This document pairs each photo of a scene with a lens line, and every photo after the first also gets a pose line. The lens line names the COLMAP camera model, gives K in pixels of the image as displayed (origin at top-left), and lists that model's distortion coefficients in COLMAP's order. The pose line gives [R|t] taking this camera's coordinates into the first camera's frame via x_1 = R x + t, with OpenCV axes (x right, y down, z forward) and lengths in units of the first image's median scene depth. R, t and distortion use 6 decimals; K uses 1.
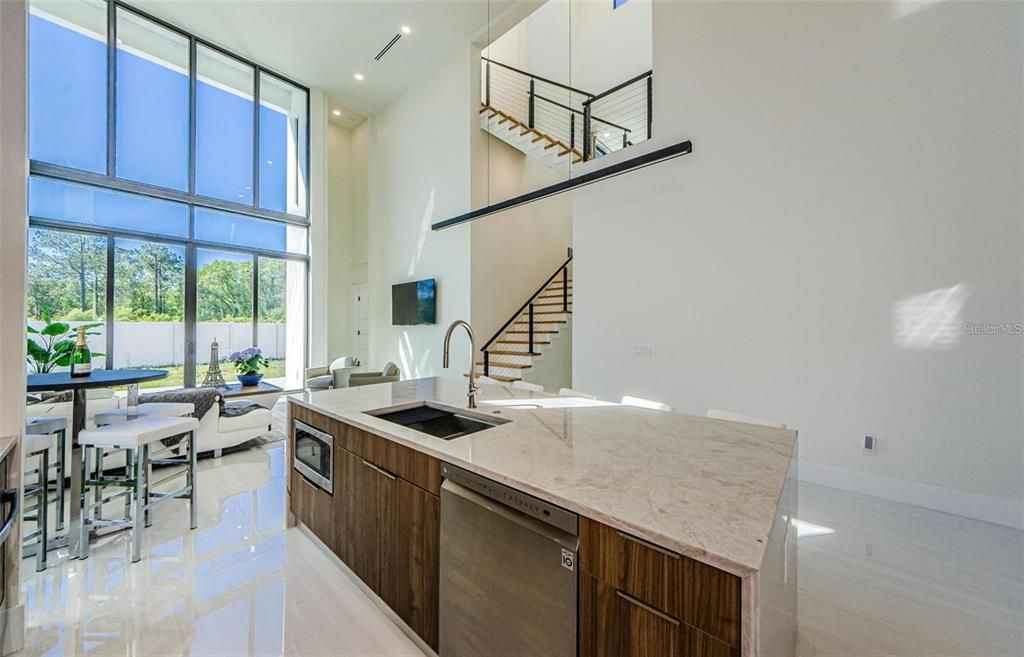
lens RADIAL K [[357.7, 0, 512.0], [0, 357.7, 328.5], [0, 0, 1]] dist [-0.000027, -0.000036]
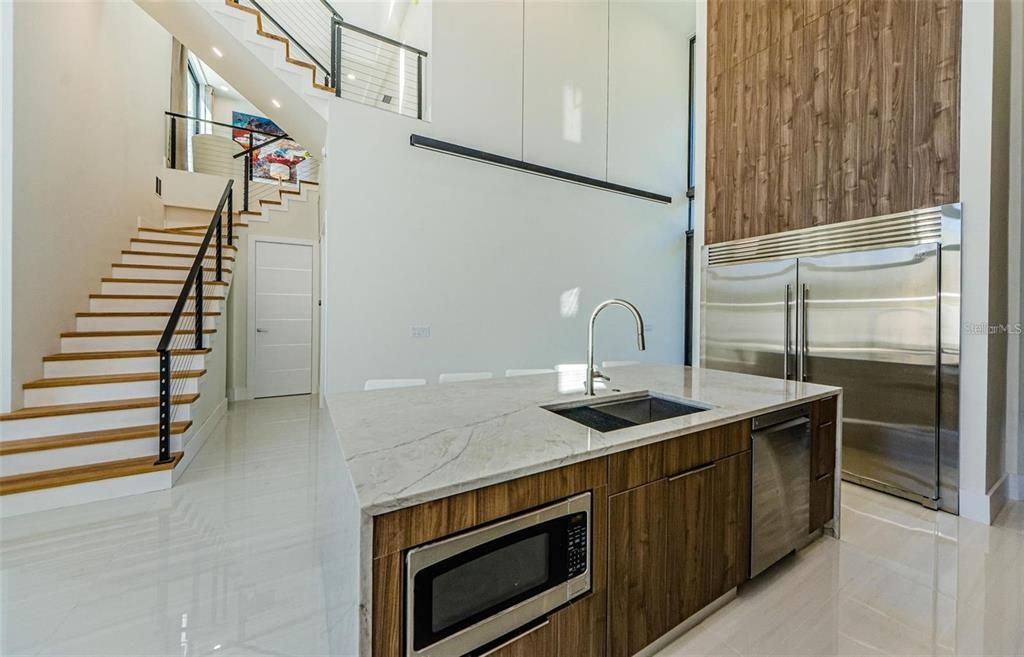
lens RADIAL K [[362.9, 0, 511.4], [0, 362.9, 315.2], [0, 0, 1]] dist [0.000415, 0.000008]
pose [[0.320102, -0.012834, 0.947296, -0.803000], [-0.002234, 0.999895, 0.014301, 0.005138], [-0.947380, -0.006694, 0.320040, 0.686428]]
